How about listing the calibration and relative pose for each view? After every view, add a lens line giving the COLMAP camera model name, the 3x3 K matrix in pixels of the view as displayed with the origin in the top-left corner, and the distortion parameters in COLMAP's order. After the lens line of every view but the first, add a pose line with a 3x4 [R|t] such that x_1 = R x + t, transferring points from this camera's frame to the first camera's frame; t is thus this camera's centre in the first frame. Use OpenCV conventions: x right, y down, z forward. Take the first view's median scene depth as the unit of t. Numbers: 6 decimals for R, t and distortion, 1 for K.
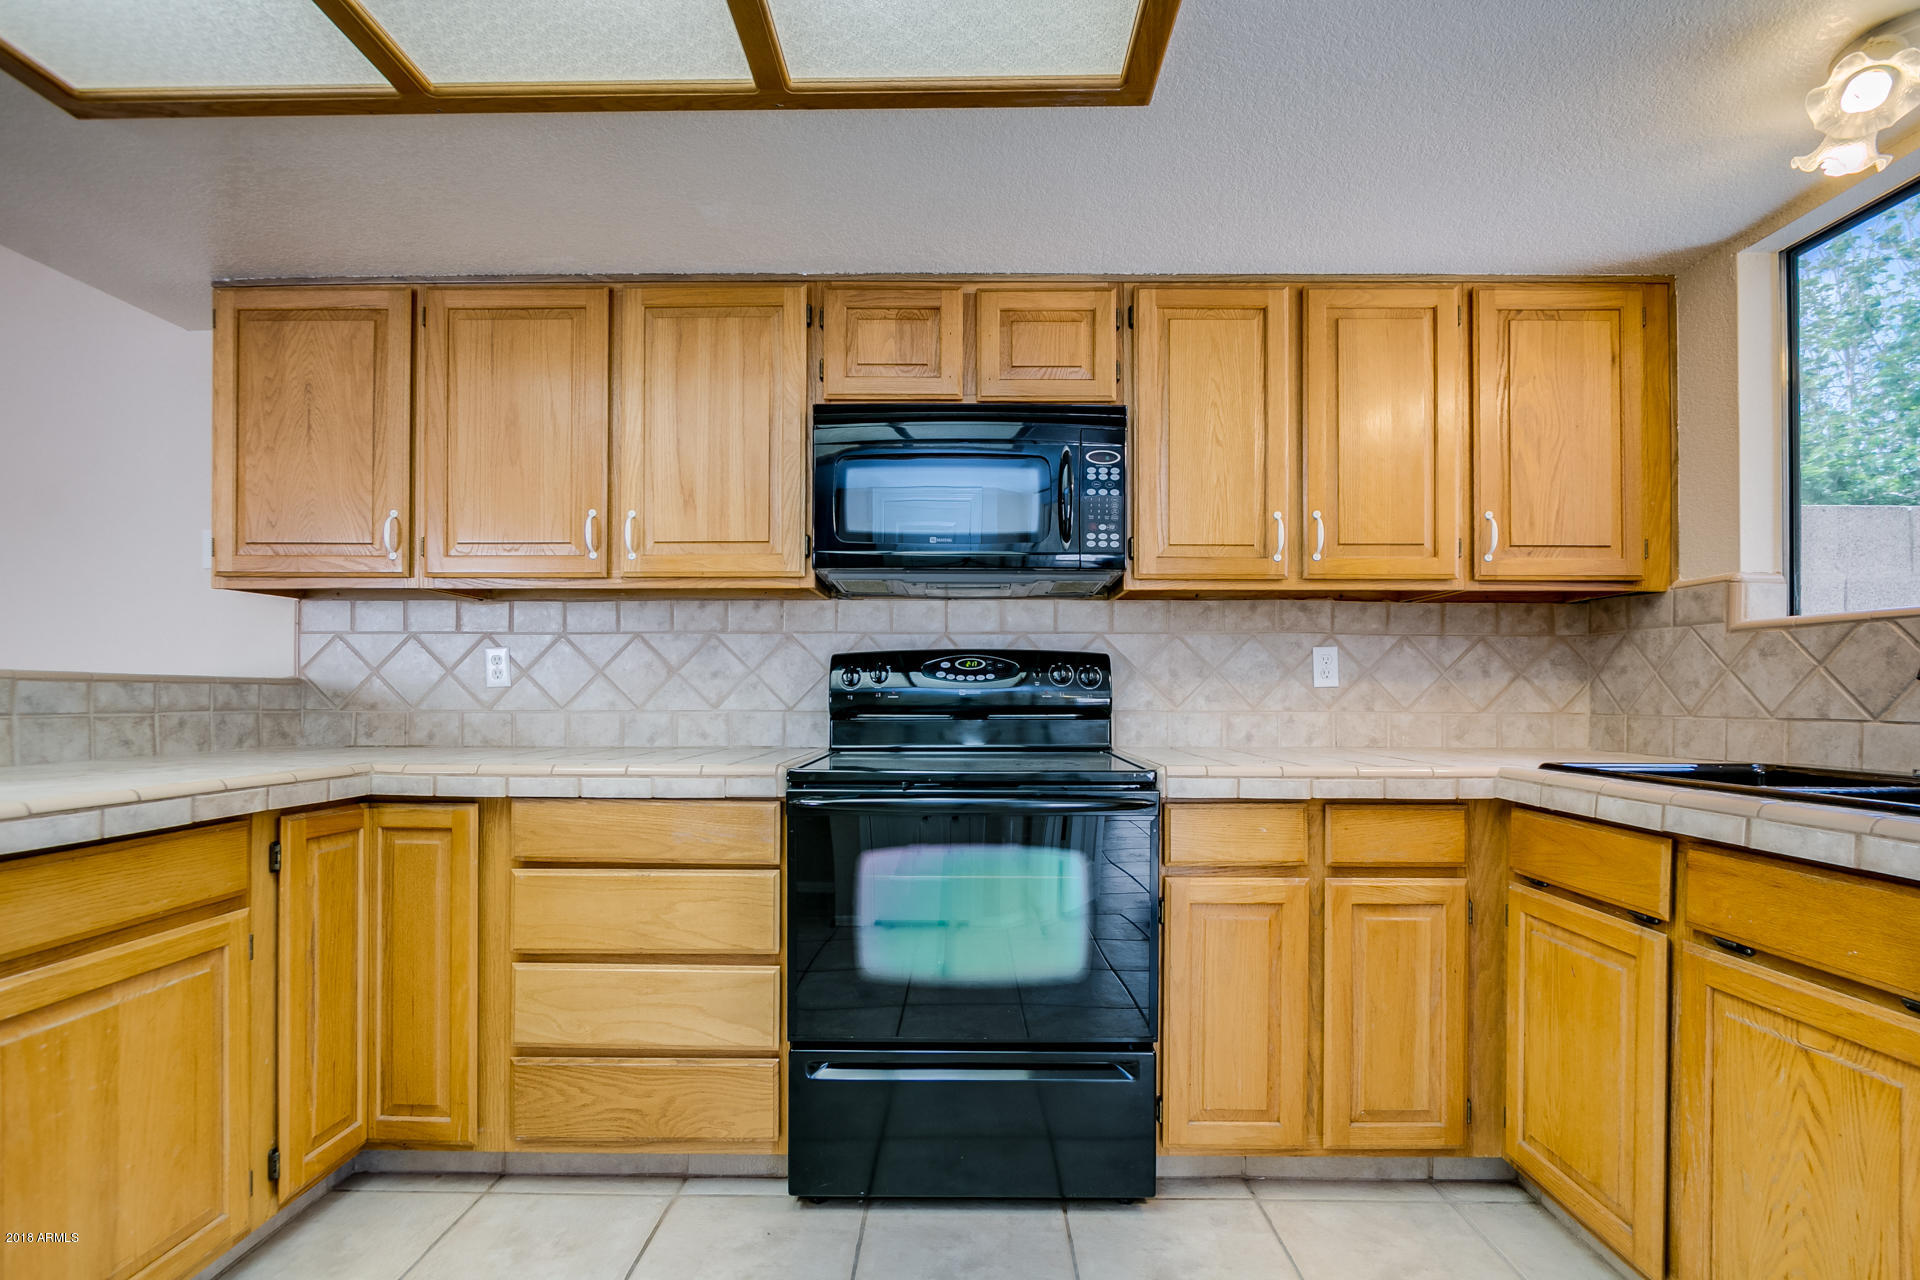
lens RADIAL K [[889.5, 0, 950.5], [0, 889.5, 693.0], [0, 0, 1]] dist [-0.014564, 0.002769]
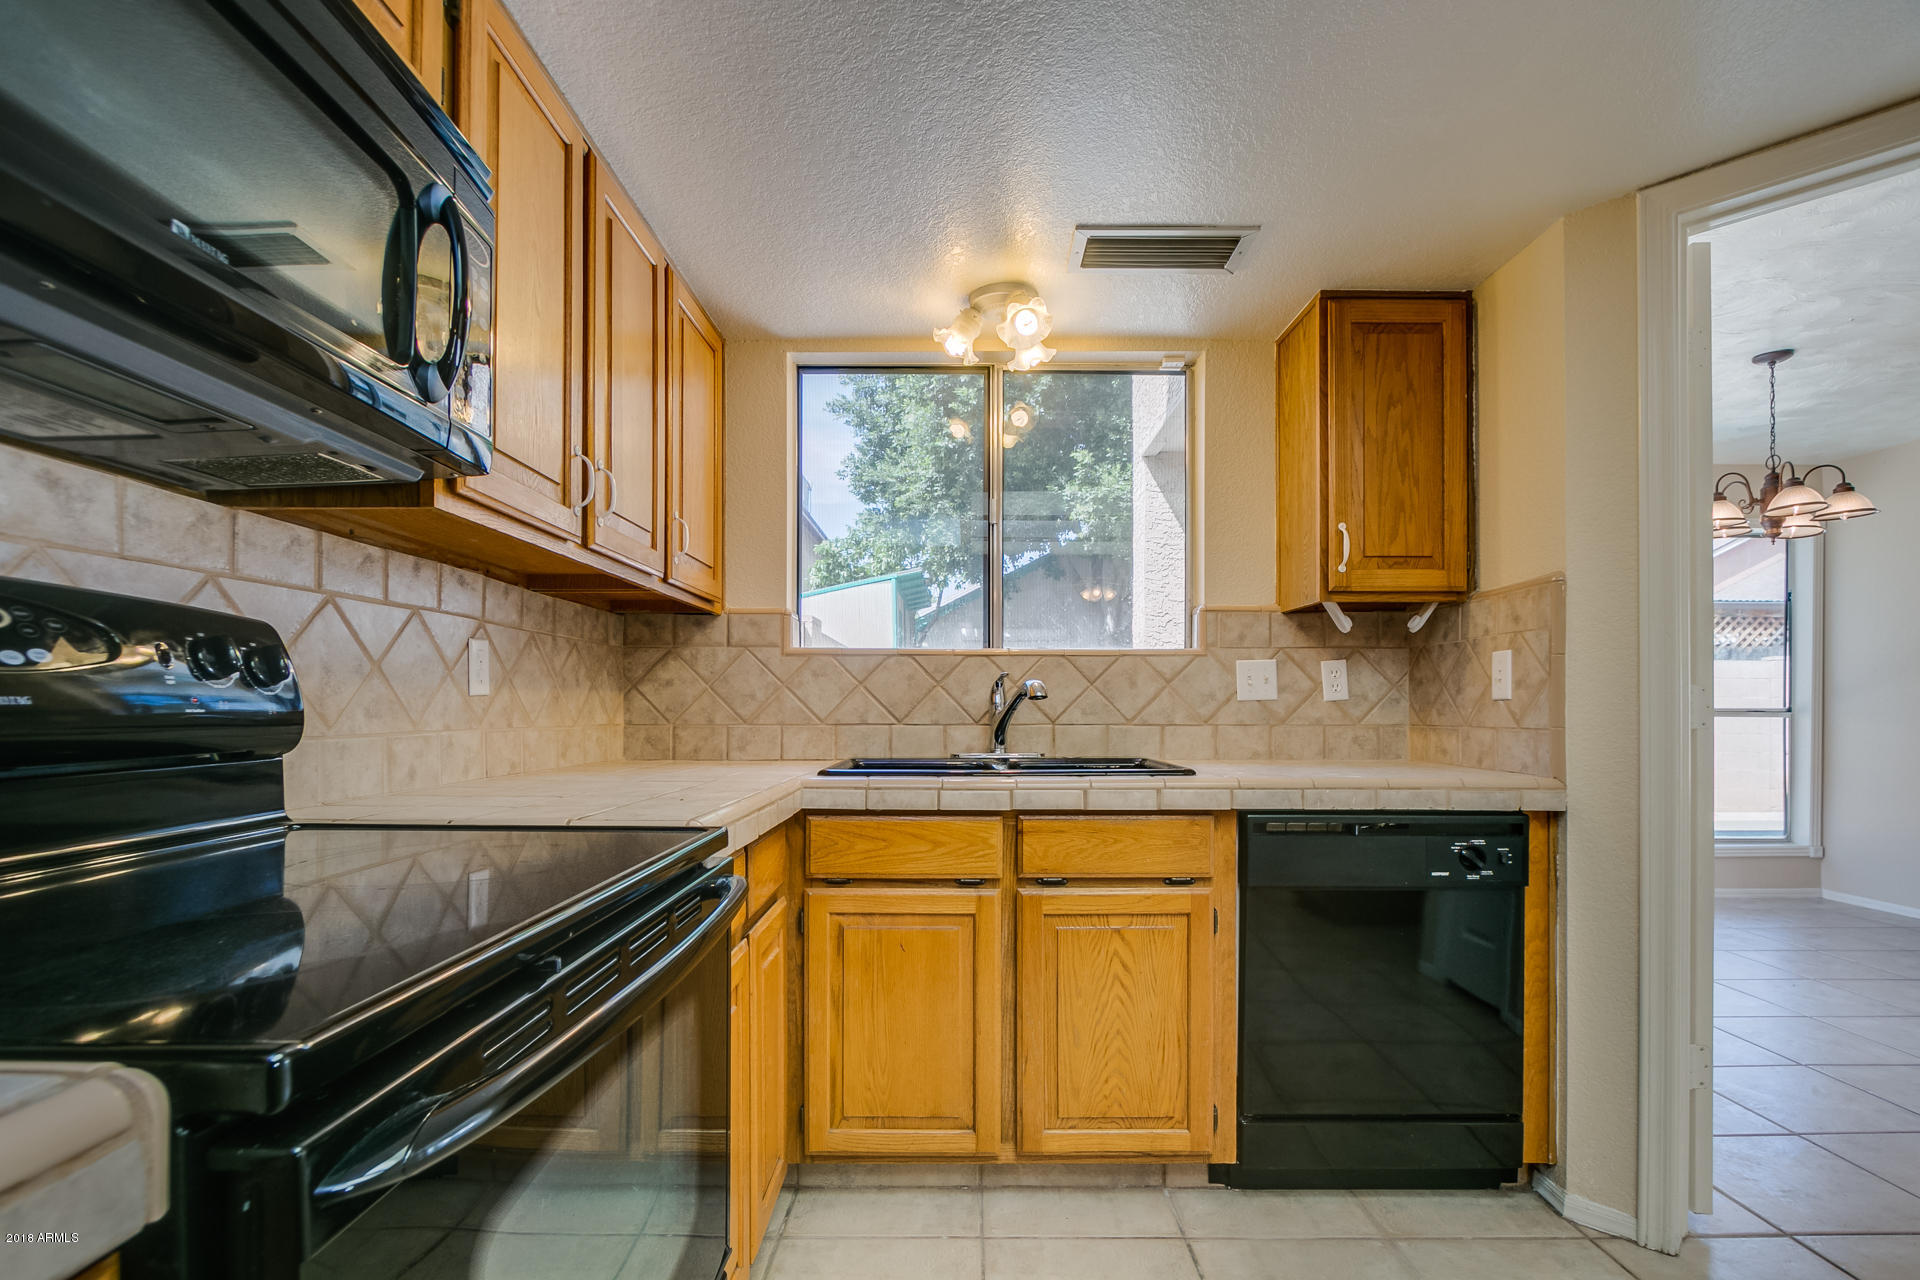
lens RADIAL K [[889.5, 0, 966.2], [0, 889.5, 708.8], [0, 0, 1]] dist [-0.014564, 0.002769]
pose [[-0.009991, -0.003789, 0.999943, -0.338193], [-0.001940, 0.999991, 0.003769, 0.000856], [-0.999948, -0.001902, -0.009999, 0.697894]]
